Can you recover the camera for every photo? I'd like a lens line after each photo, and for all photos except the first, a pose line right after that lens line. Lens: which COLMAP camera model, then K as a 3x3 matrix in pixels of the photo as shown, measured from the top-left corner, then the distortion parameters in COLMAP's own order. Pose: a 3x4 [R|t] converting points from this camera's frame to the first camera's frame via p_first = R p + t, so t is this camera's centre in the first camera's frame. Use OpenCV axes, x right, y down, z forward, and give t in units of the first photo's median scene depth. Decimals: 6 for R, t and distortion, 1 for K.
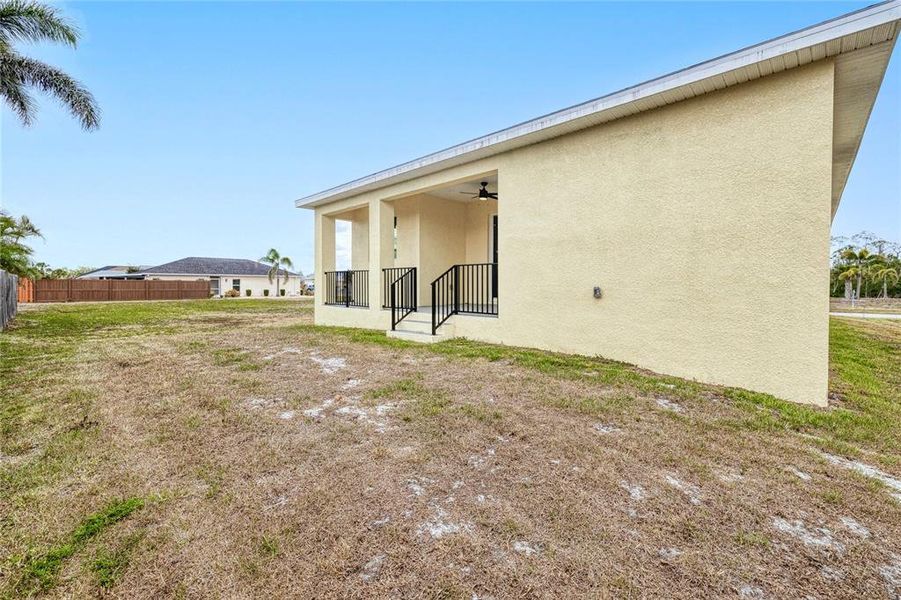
lens RADIAL K [[389.1, 0, 445.5], [0, 389.1, 279.9], [0, 0, 1]] dist [0.002662, 0.000490]
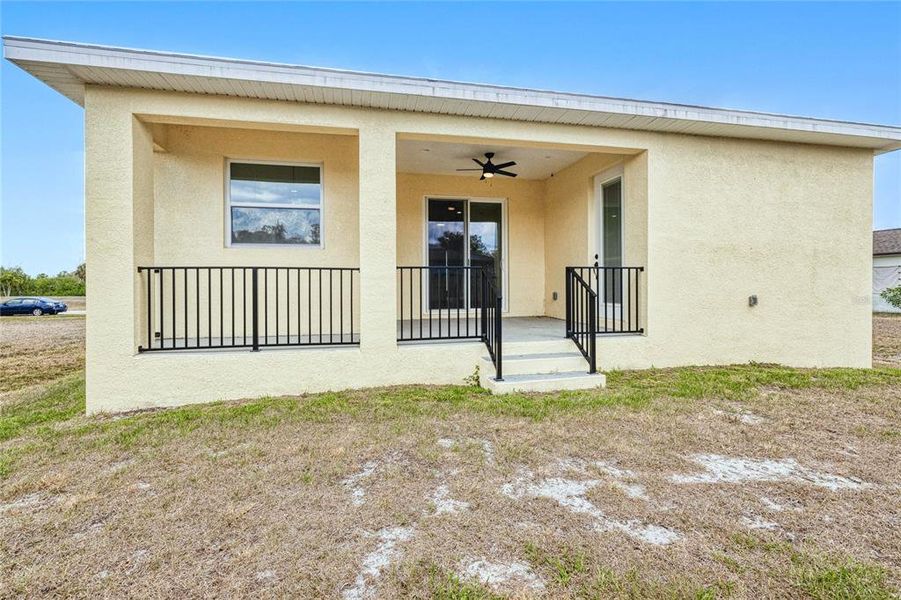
lens RADIAL K [[457.3, 0, 450.5], [0, 457.3, 300.0], [0, 0, 1]] dist [0.001556, 0.000128]
pose [[0.535342, -0.008458, 0.844593, -0.747208], [0.002900, 0.999962, 0.008175, 0.012738], [-0.844631, -0.001927, 0.535346, 0.716979]]
